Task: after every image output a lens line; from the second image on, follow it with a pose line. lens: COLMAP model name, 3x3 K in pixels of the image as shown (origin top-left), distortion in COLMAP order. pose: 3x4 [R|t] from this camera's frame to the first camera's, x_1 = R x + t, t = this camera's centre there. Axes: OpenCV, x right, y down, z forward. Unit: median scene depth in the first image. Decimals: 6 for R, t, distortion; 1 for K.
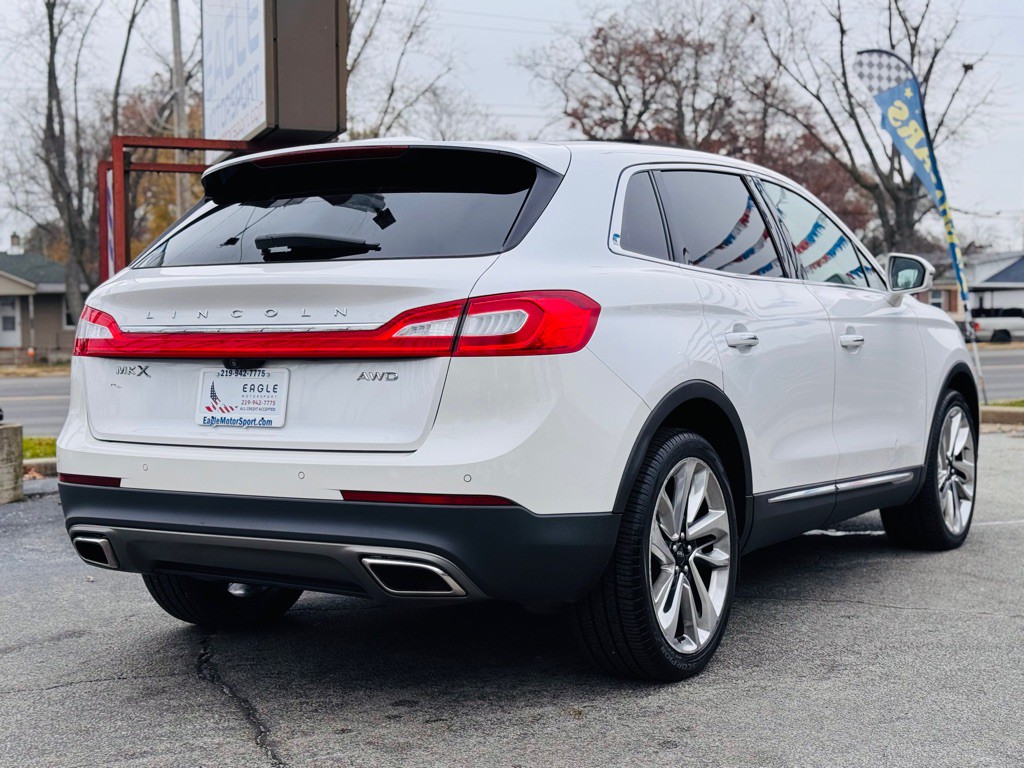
lens RADIAL K [[1382.3, 0, 512.0], [0, 1382.3, 384.0], [0, 0, 1]] dist [0.206752, -0.440355]
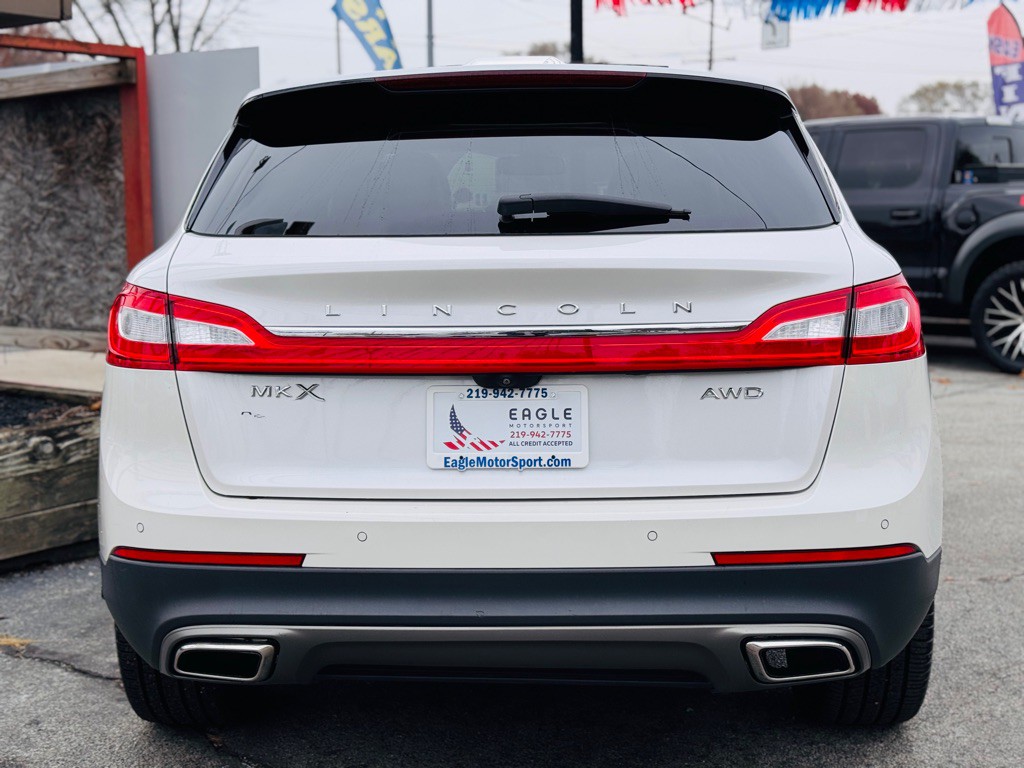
lens RADIAL K [[1382.3, 0, 512.0], [0, 1382.3, 384.0], [0, 0, 1]] dist [0.206752, -0.440355]
pose [[0.881814, -0.049257, 0.469019, -0.524910], [0.020880, 0.997633, 0.065517, -0.058850], [-0.471136, -0.047980, 0.880755, 0.384728]]
